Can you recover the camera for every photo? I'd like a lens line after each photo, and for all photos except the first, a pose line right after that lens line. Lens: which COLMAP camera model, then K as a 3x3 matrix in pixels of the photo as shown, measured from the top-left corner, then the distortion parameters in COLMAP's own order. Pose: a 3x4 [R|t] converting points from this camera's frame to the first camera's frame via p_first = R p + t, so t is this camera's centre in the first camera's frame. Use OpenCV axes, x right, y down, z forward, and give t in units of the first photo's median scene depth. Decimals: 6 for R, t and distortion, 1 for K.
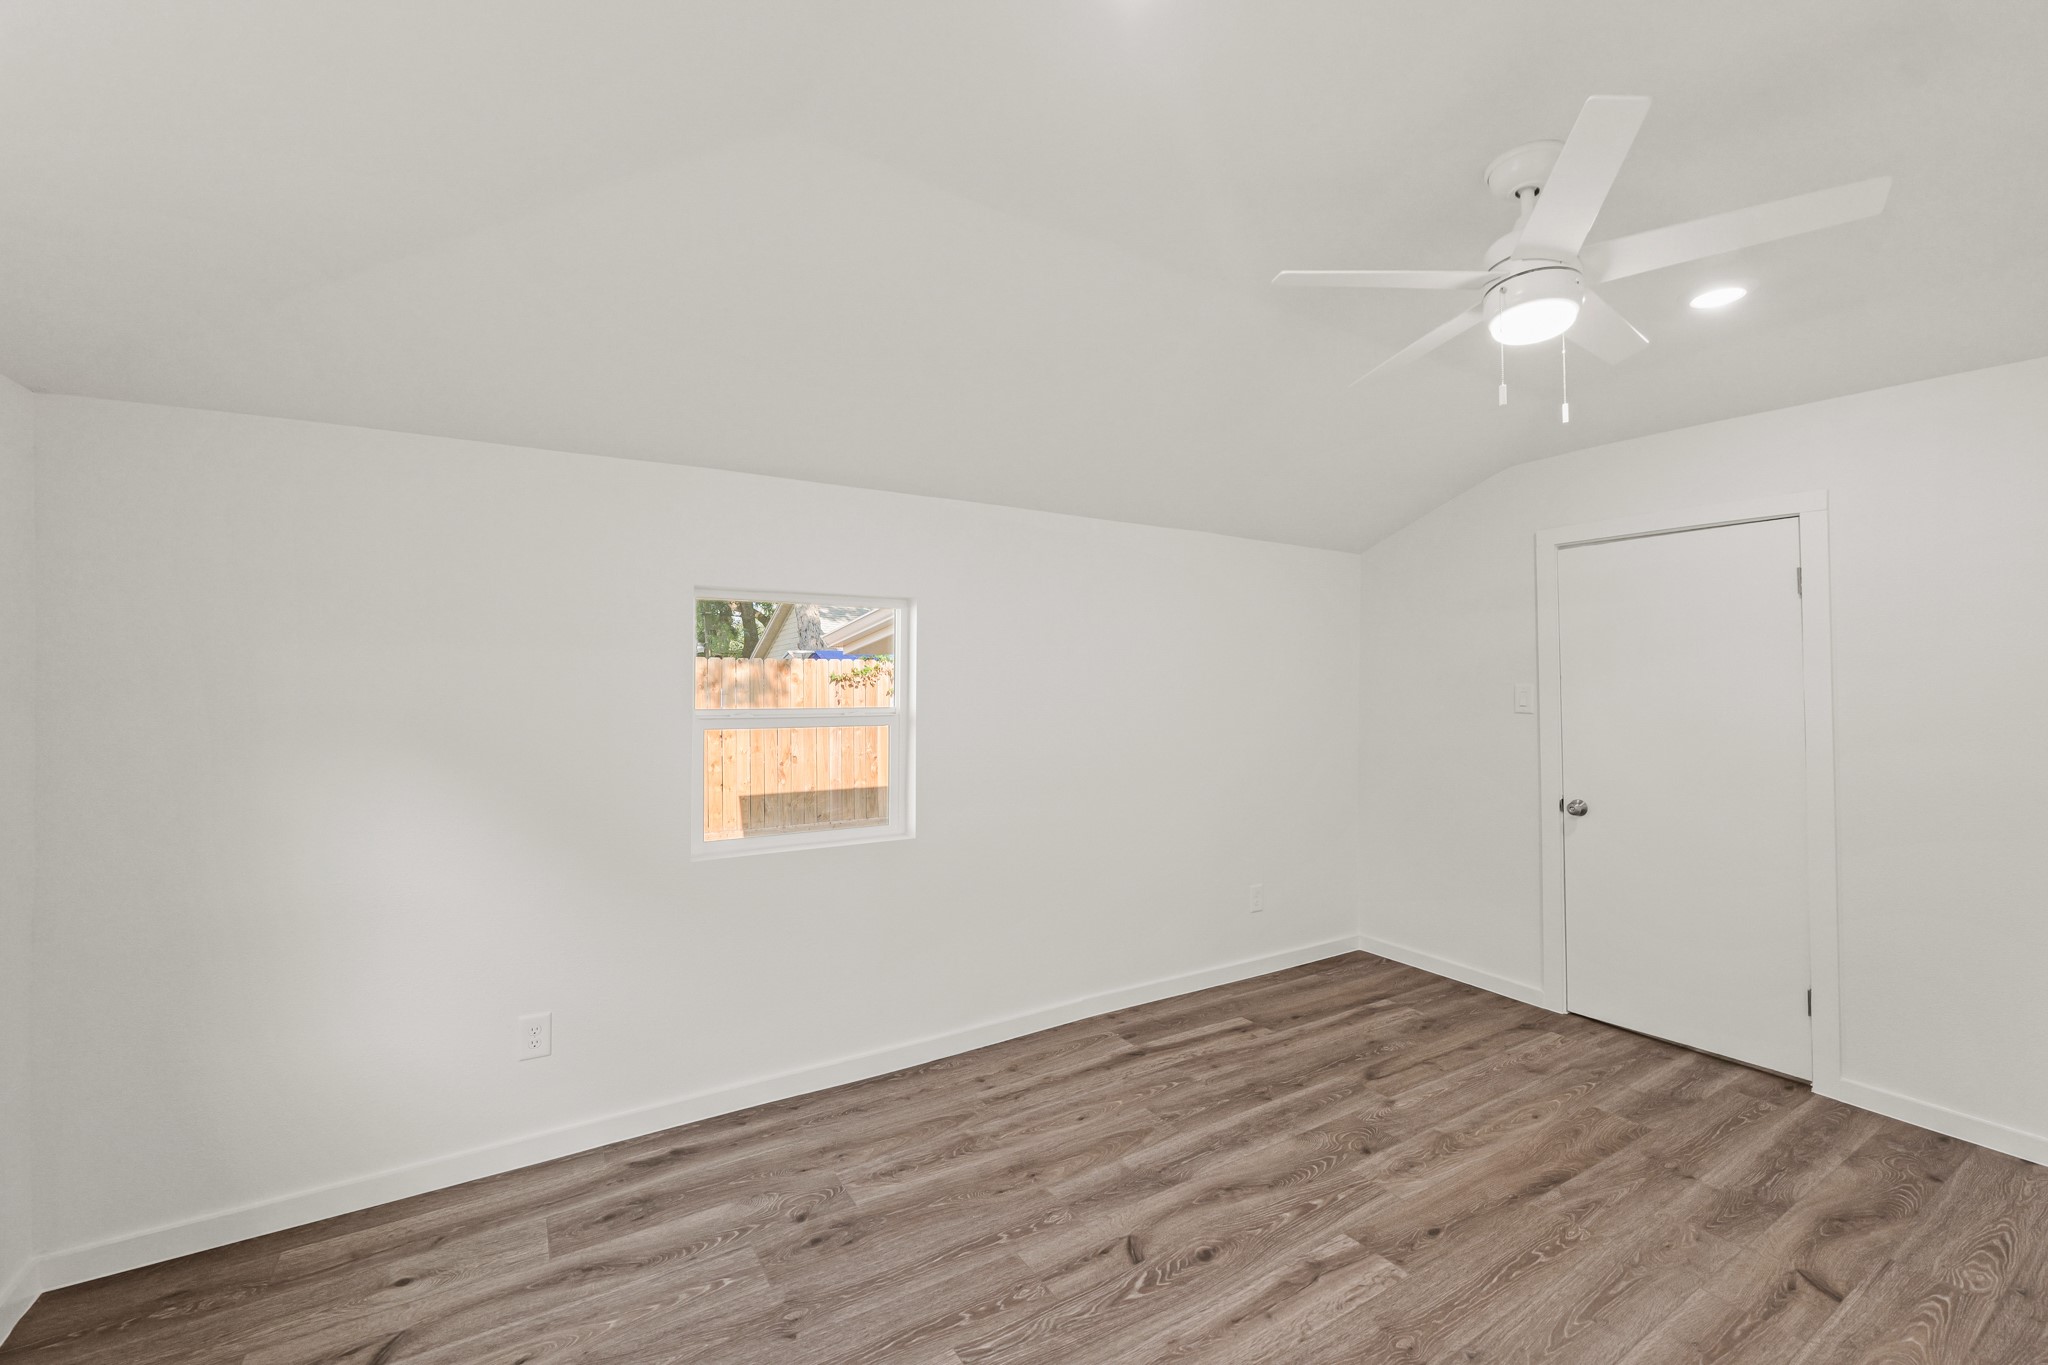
lens RADIAL K [[857.5, 0, 1024.0], [0, 857.5, 682.5], [0, 0, 1]] dist [-0.012163, 0.000333]
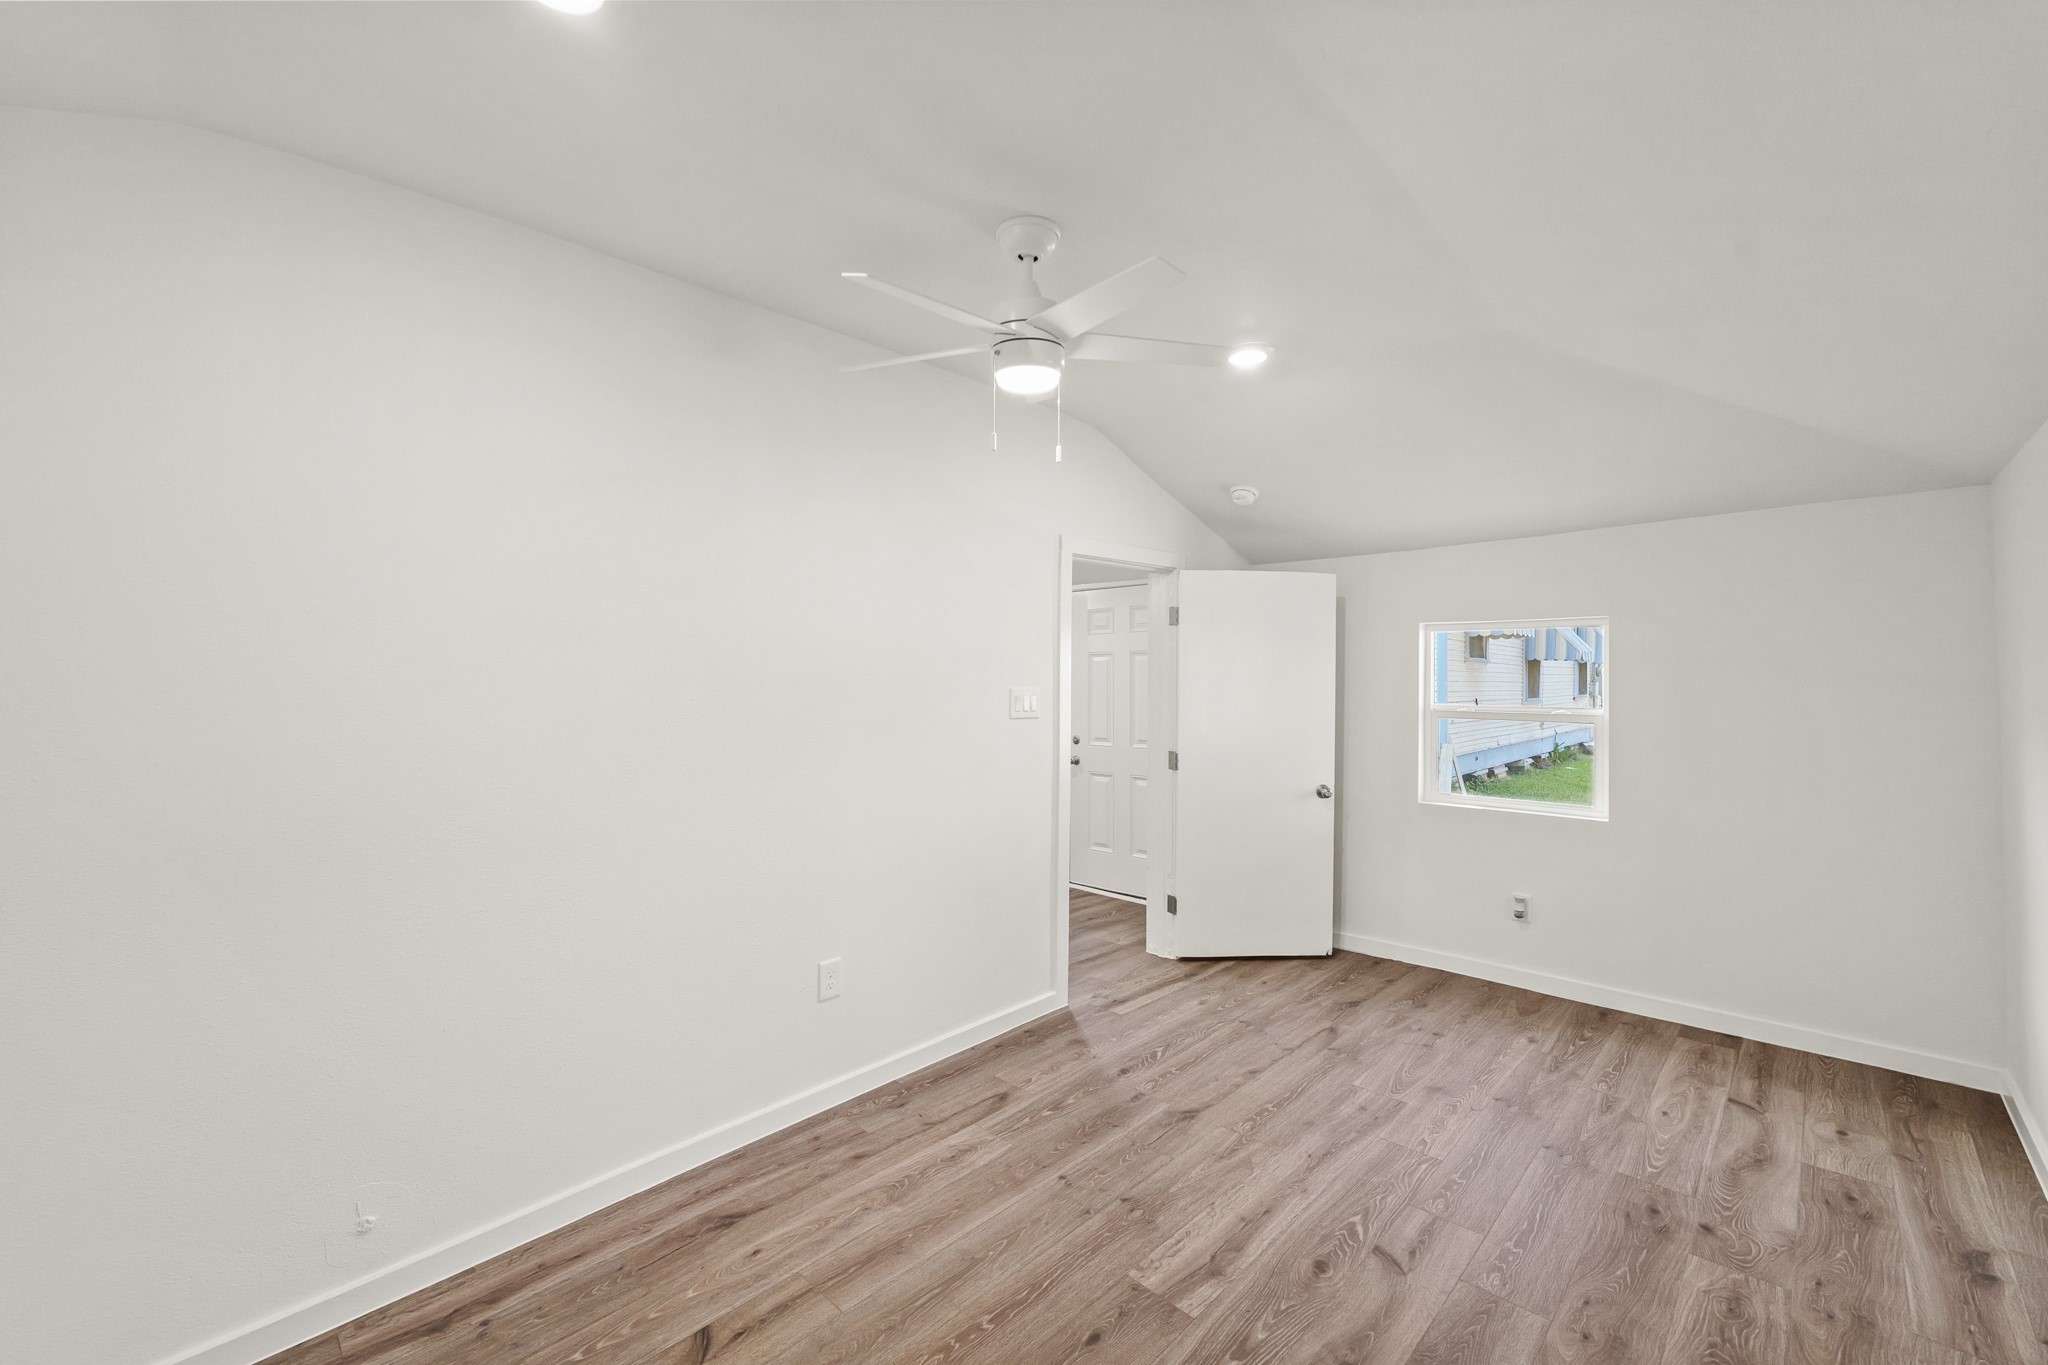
lens RADIAL K [[857.5, 0, 1024.0], [0, 857.5, 682.5], [0, 0, 1]] dist [-0.012163, 0.000333]
pose [[-0.971609, 0.004808, -0.236545, 0.782951], [0.004271, 0.999987, 0.002783, -0.005230], [0.236556, 0.001694, -0.971616, 1.891889]]
